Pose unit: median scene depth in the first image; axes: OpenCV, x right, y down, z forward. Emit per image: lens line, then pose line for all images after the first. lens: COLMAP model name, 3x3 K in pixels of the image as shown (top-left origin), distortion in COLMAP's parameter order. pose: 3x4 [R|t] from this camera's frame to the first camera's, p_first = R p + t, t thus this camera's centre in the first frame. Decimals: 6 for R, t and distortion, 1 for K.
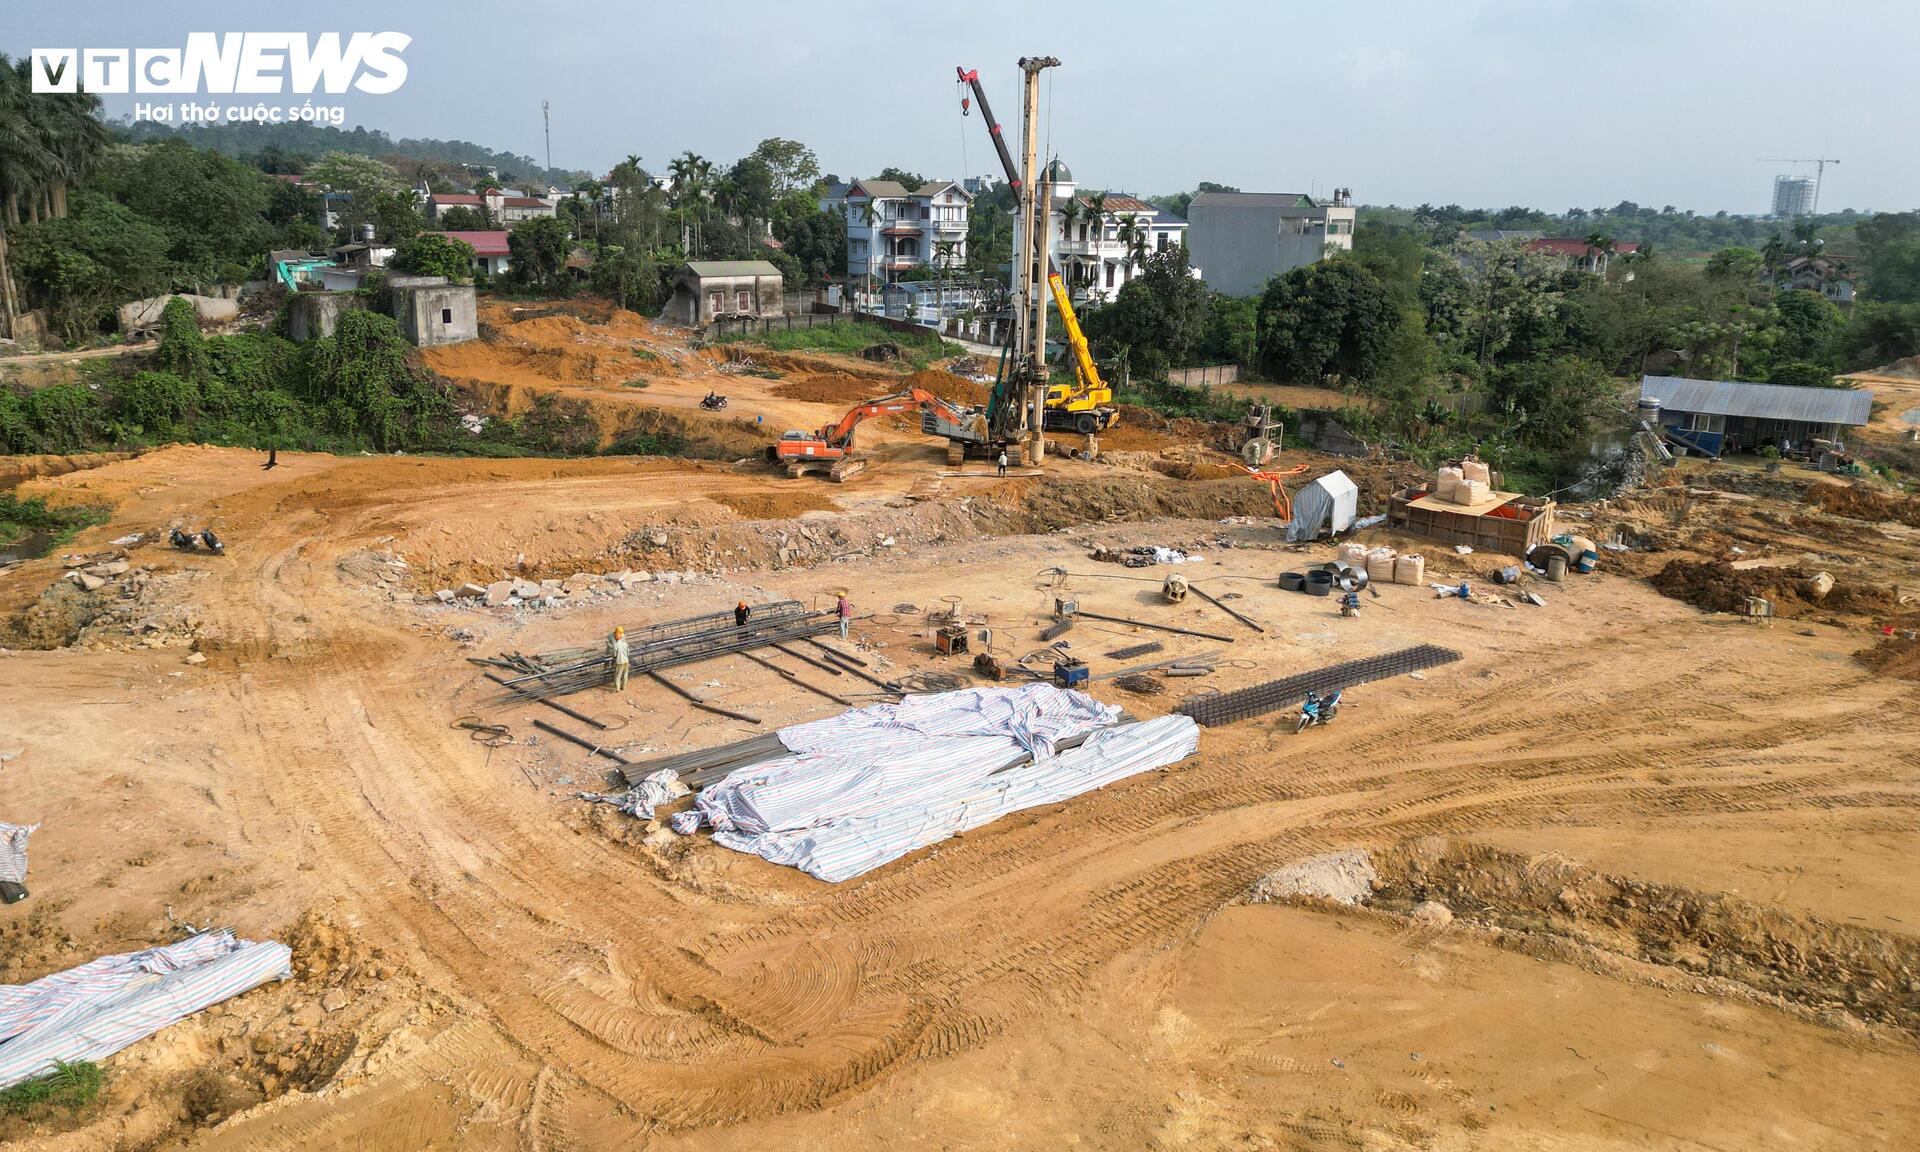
lens RADIAL K [[1278.5, 0, 960.0], [0, 1278.5, 576.0], [0, 0, 1]] dist [0.002382, 0.000470]
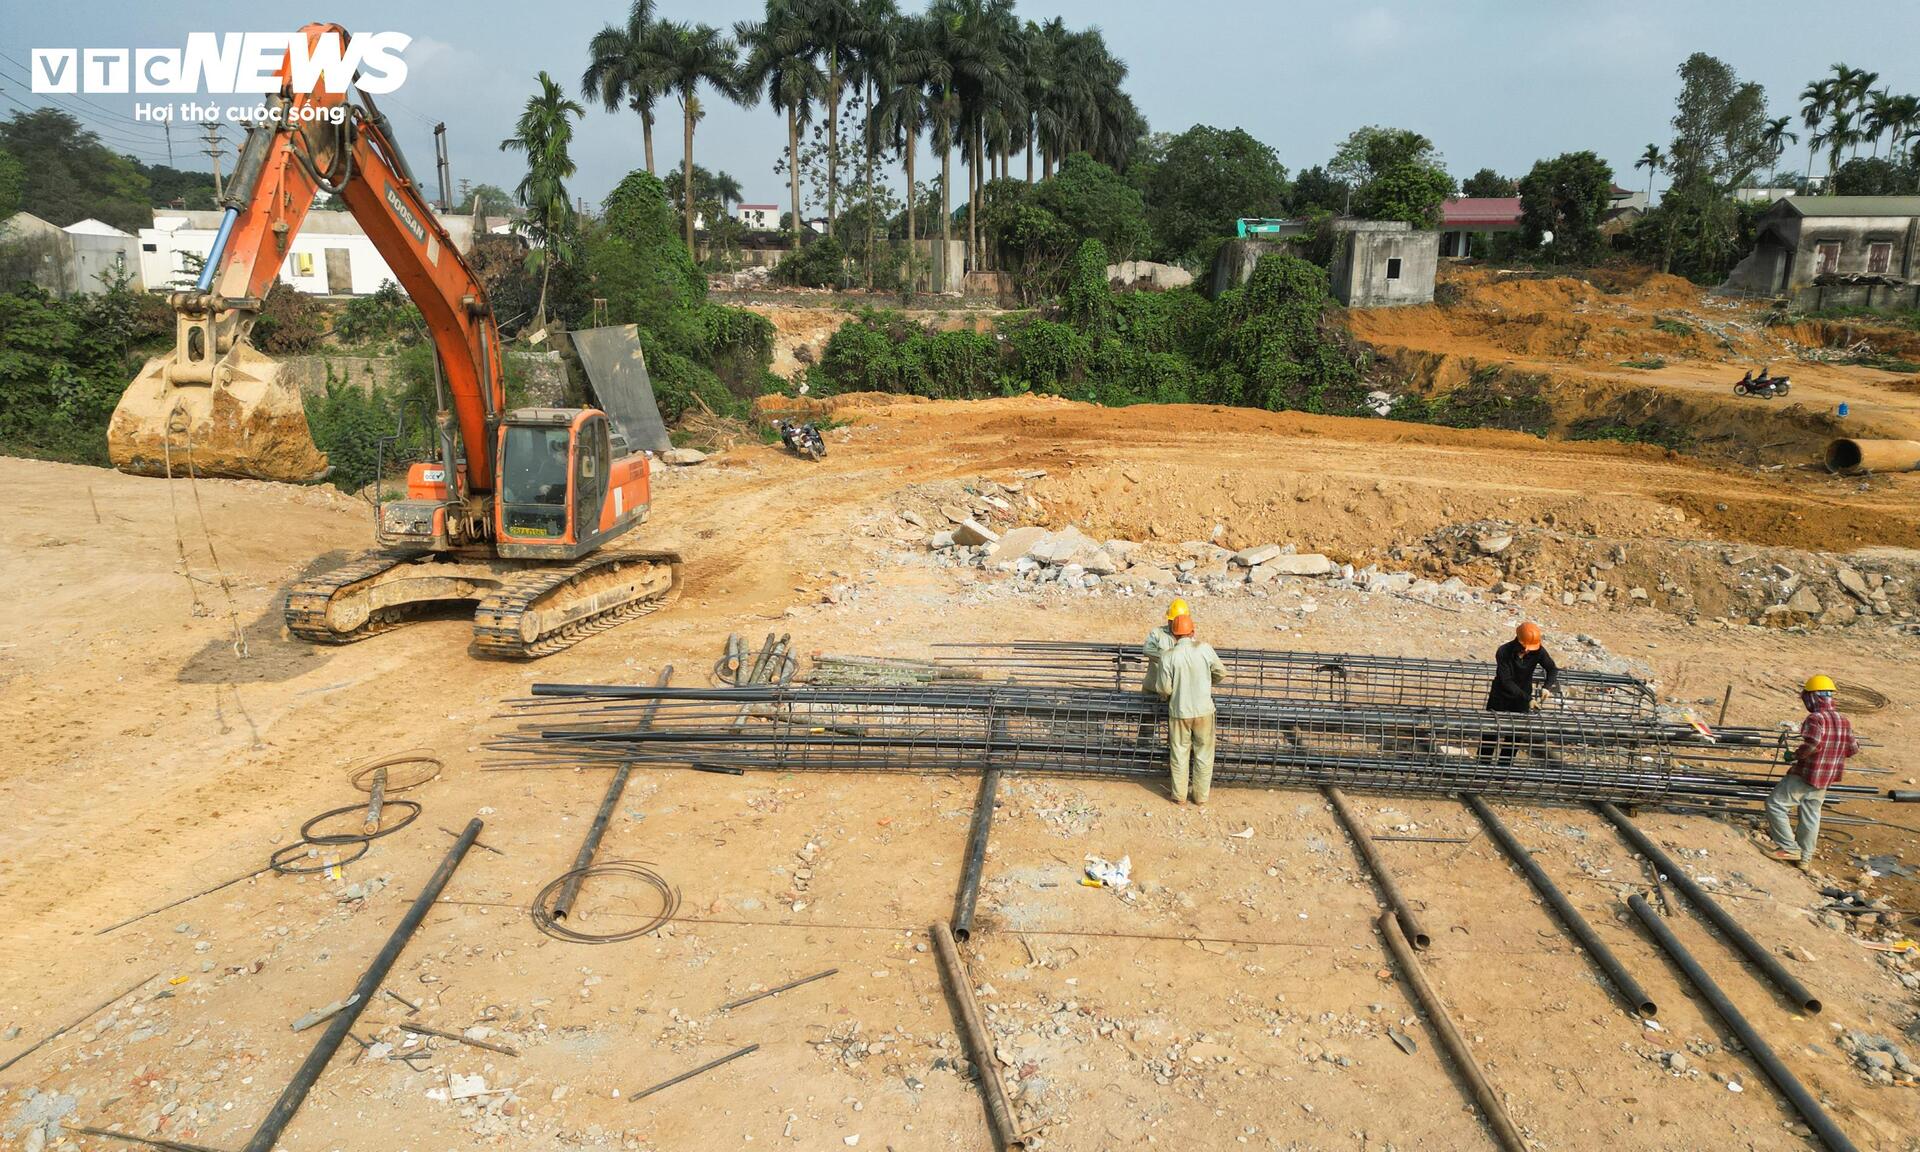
lens RADIAL K [[1296.1, 0, 953.6], [0, 1296.1, 607.3], [0, 0, 1]] dist [0.004797, -0.015260]
pose [[0.690380, 0.163577, -0.704711, -0.013636], [-0.191609, 0.980659, 0.039917, 0.009995], [0.697611, 0.107471, 0.708370, 0.316166]]
